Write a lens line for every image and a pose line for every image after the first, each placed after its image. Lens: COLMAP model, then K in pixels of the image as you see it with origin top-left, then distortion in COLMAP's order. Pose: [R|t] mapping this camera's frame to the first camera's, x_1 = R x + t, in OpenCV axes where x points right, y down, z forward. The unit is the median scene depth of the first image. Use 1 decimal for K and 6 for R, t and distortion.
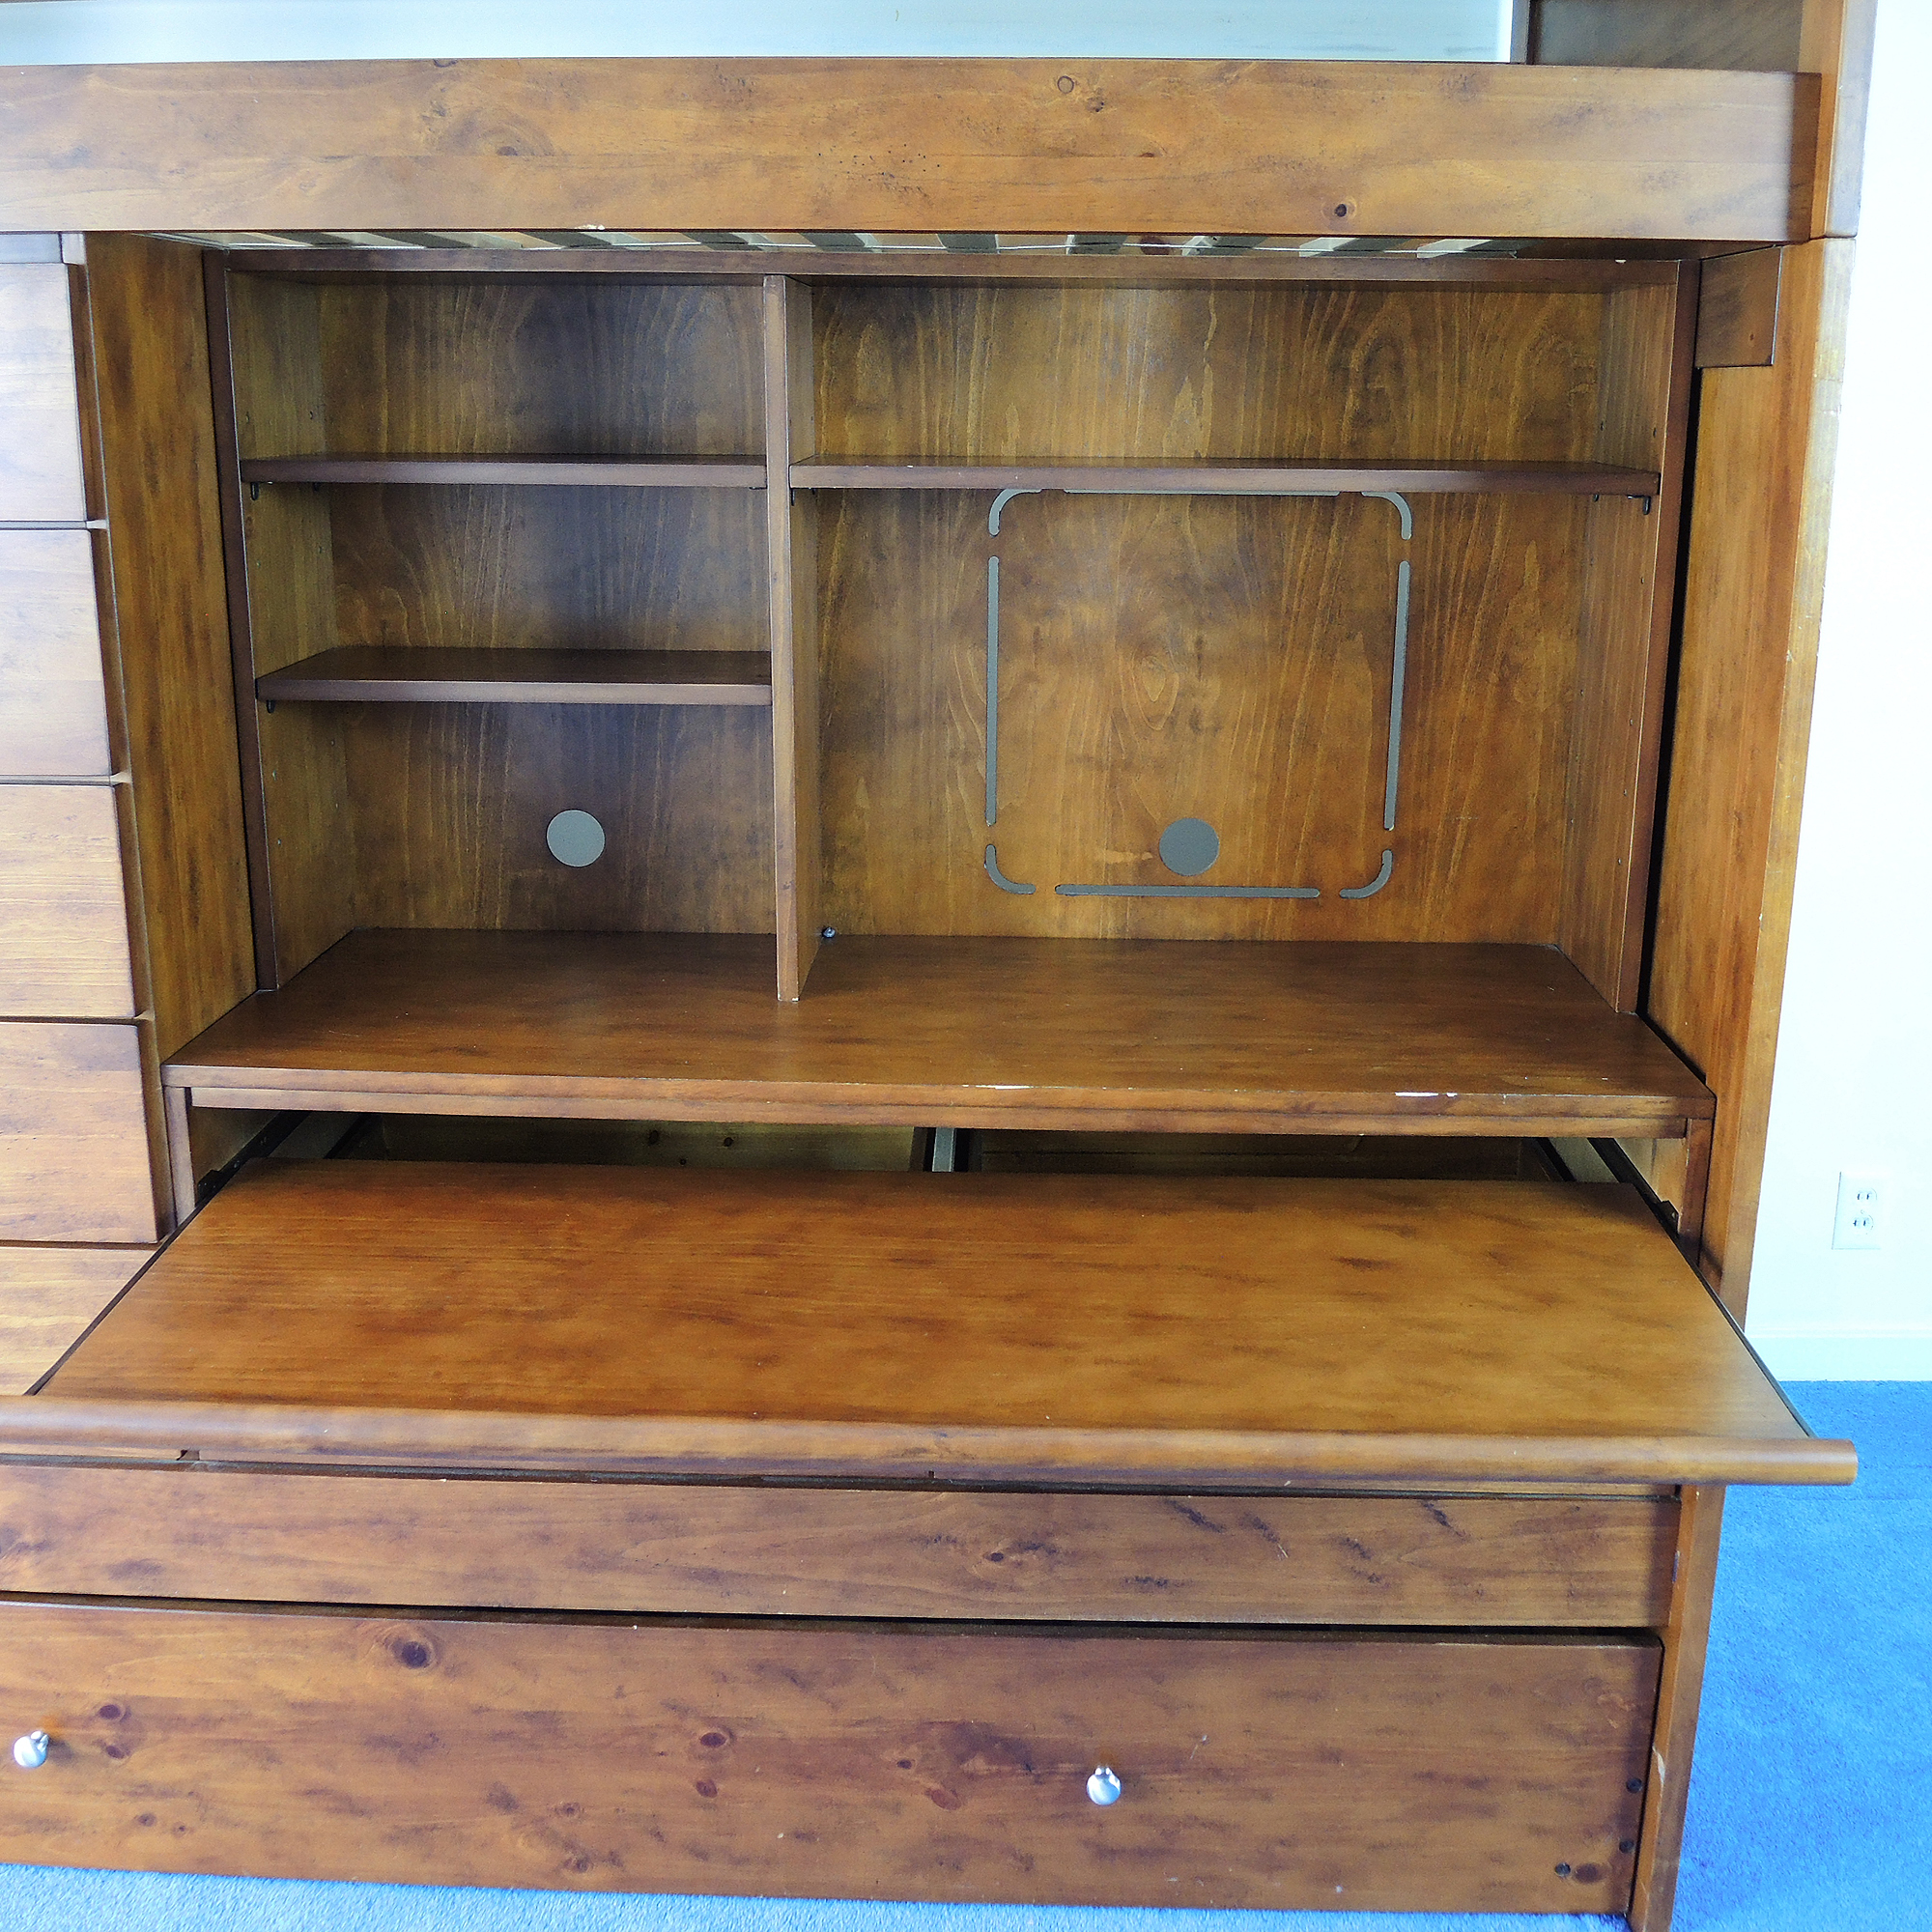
lens RADIAL K [[2161.7, 0, 963.9], [0, 2161.7, 976.7], [0, 0, 1]] dist [-0.055098, 0.000000]
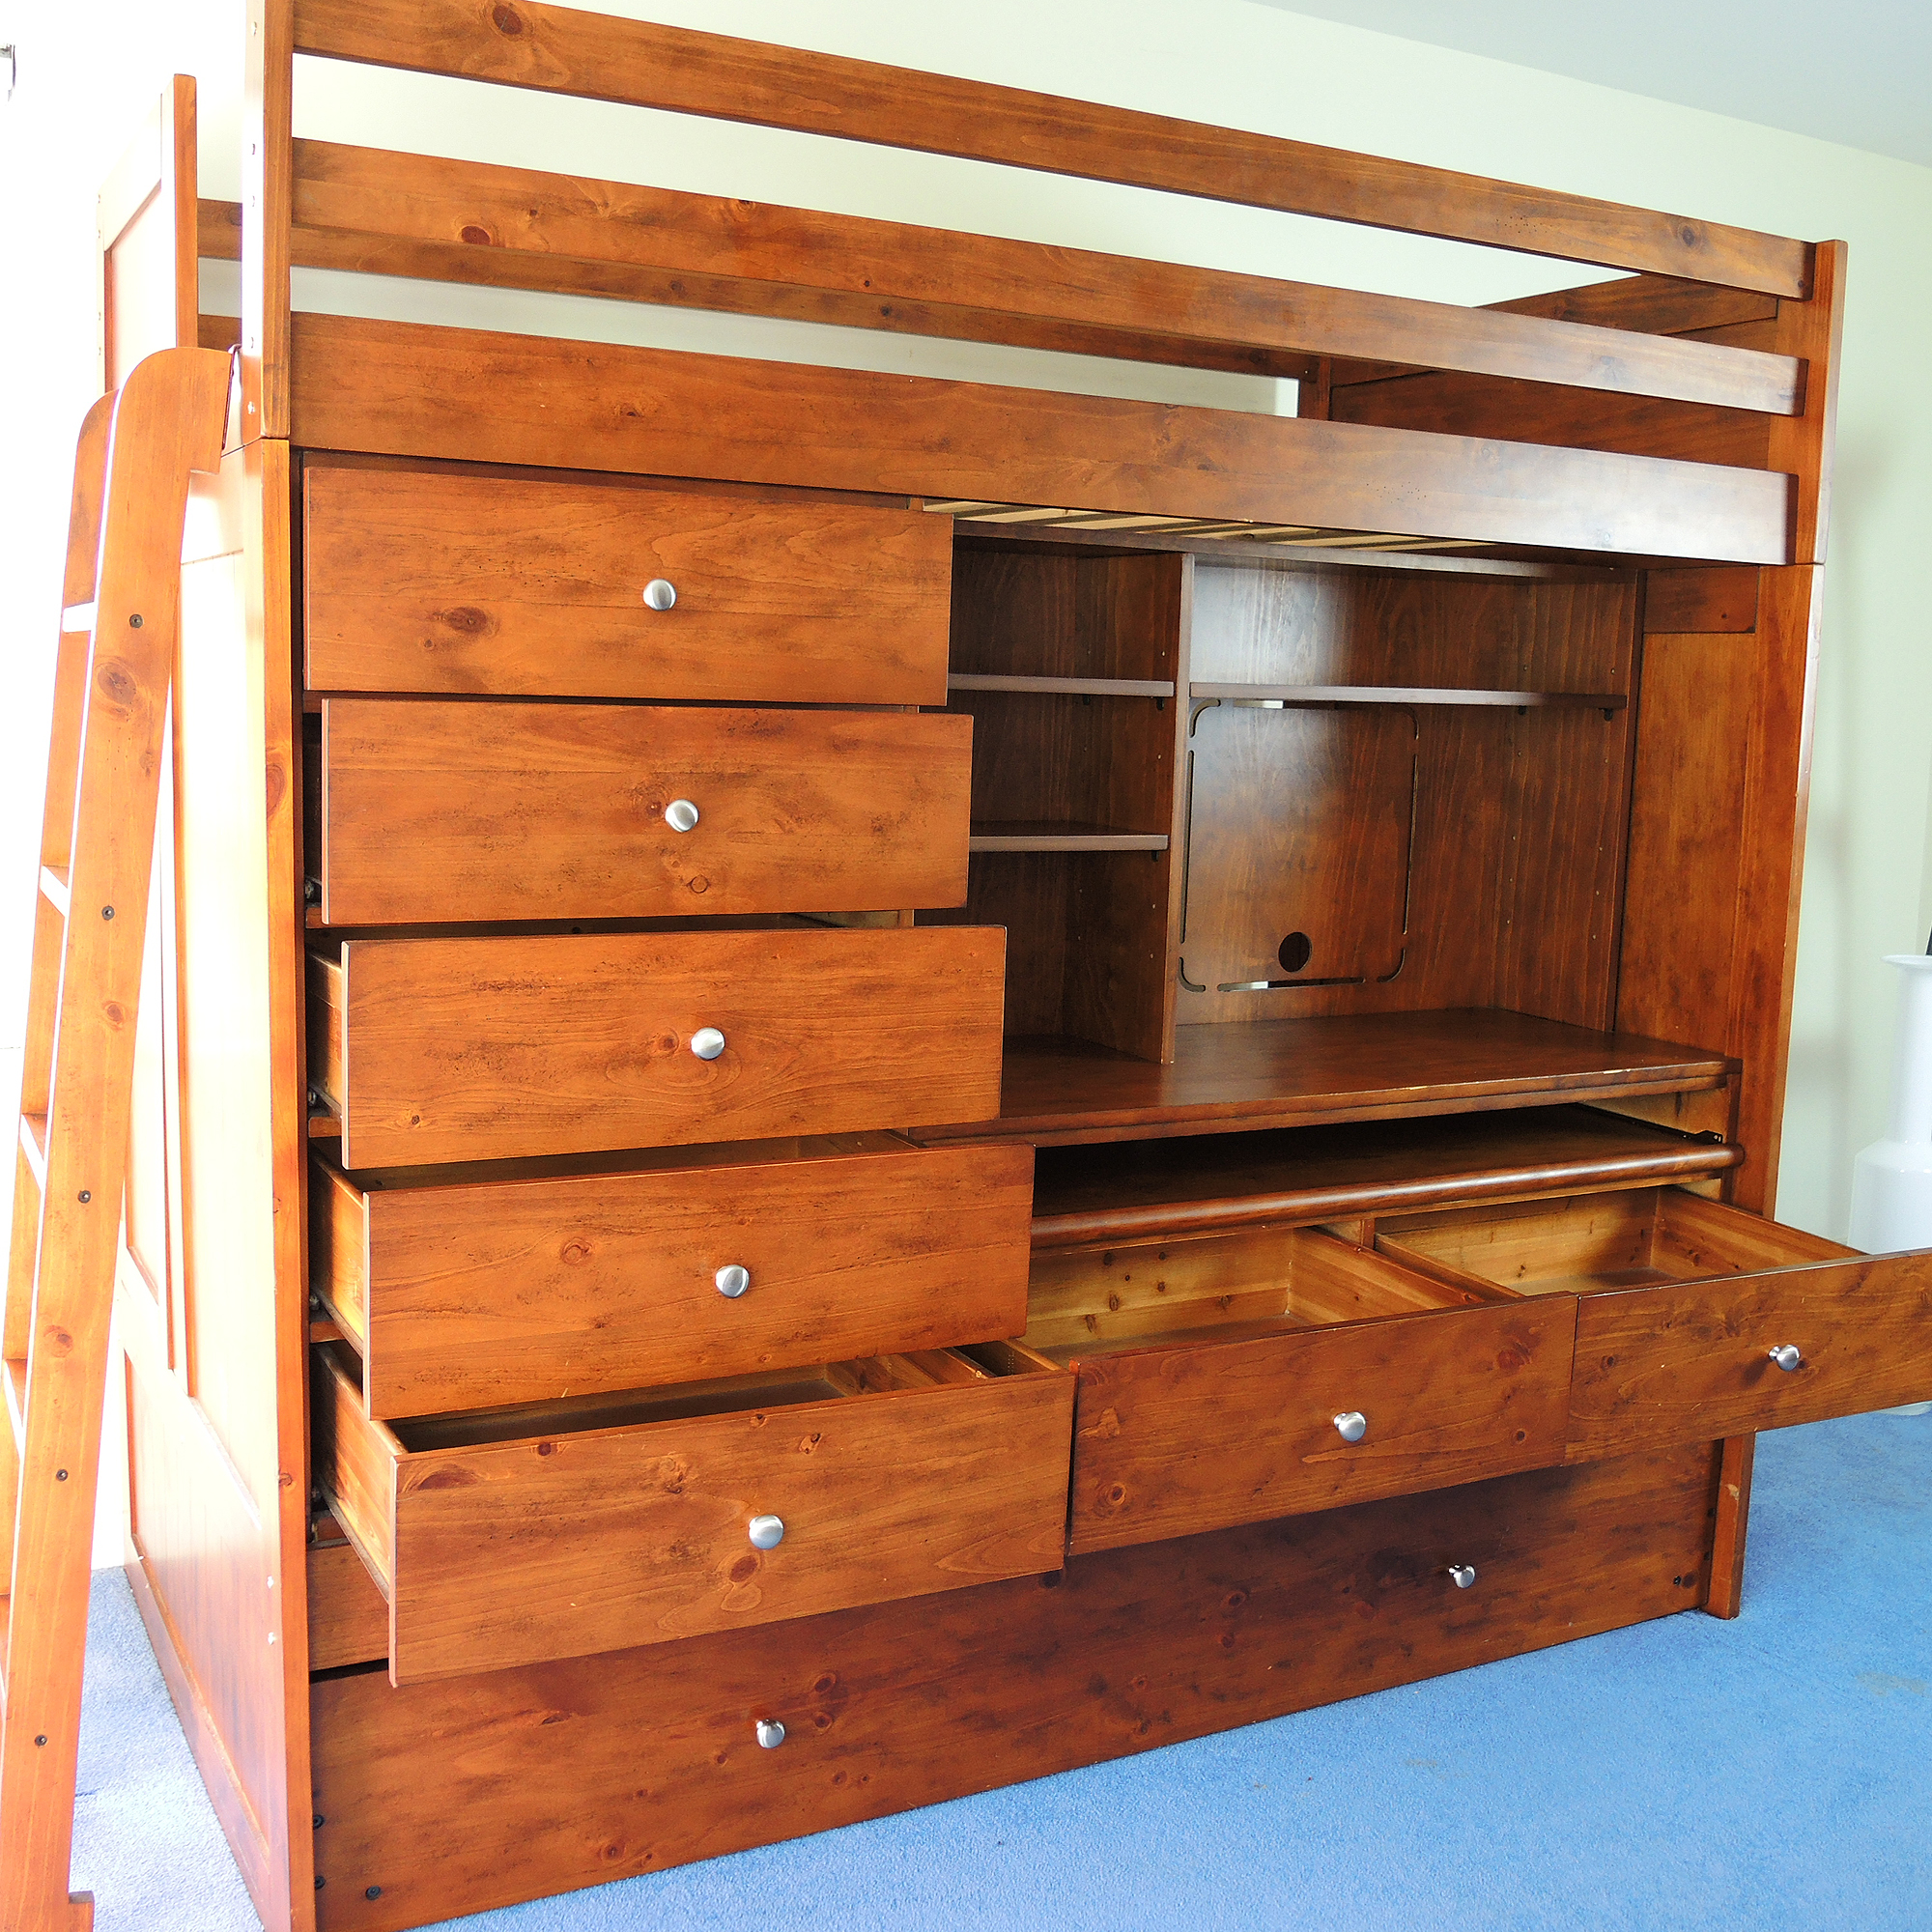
lens RADIAL K [[2161.7, 0, 967.9], [0, 2161.7, 971.2], [0, 0, 1]] dist [-0.055098, 0.000000]
pose [[0.861200, -0.050010, 0.505799, -0.911410], [0.111406, 0.989521, -0.091849, 0.067078], [-0.495906, 0.135449, 0.857748, -0.131833]]
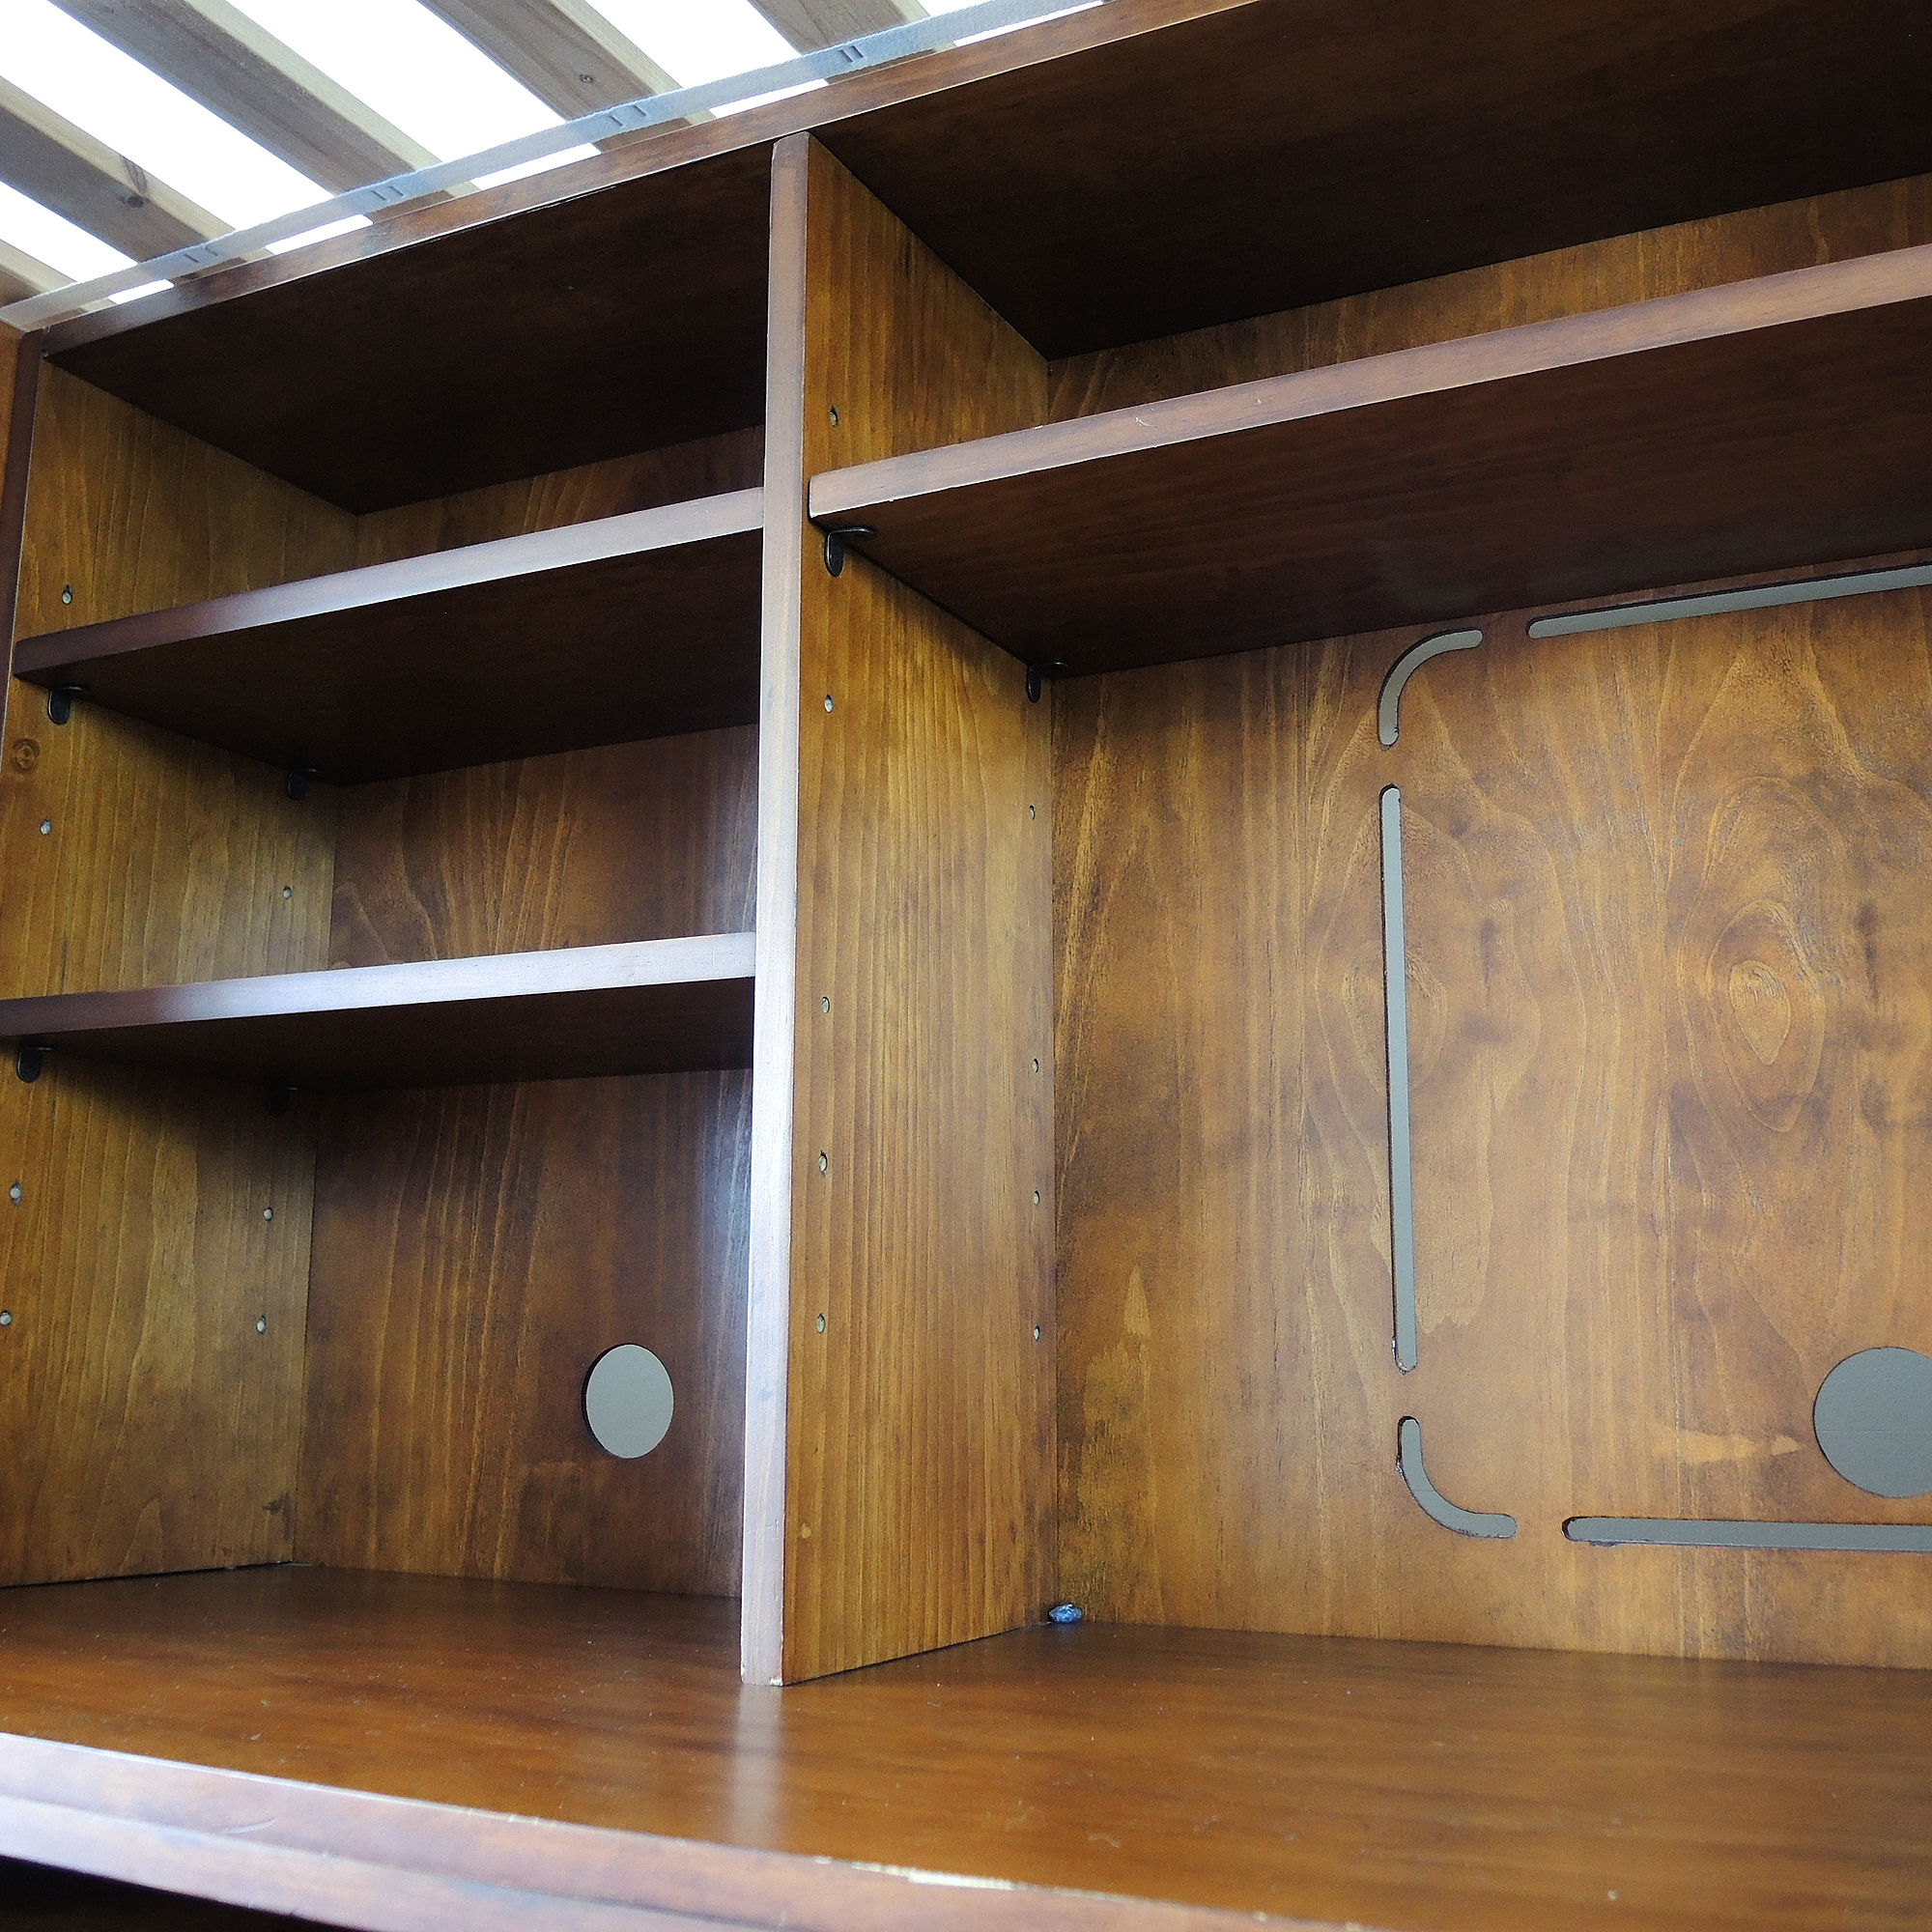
lens RADIAL K [[2161.7, 0, 961.2], [0, 2161.7, 972.5], [0, 0, 1]] dist [-0.055098, 0.000000]
pose [[0.899326, -0.079330, -0.430023, 0.142310], [-0.117312, 0.903586, -0.412032, 0.054118], [0.421249, 0.420998, 0.803312, 0.649673]]
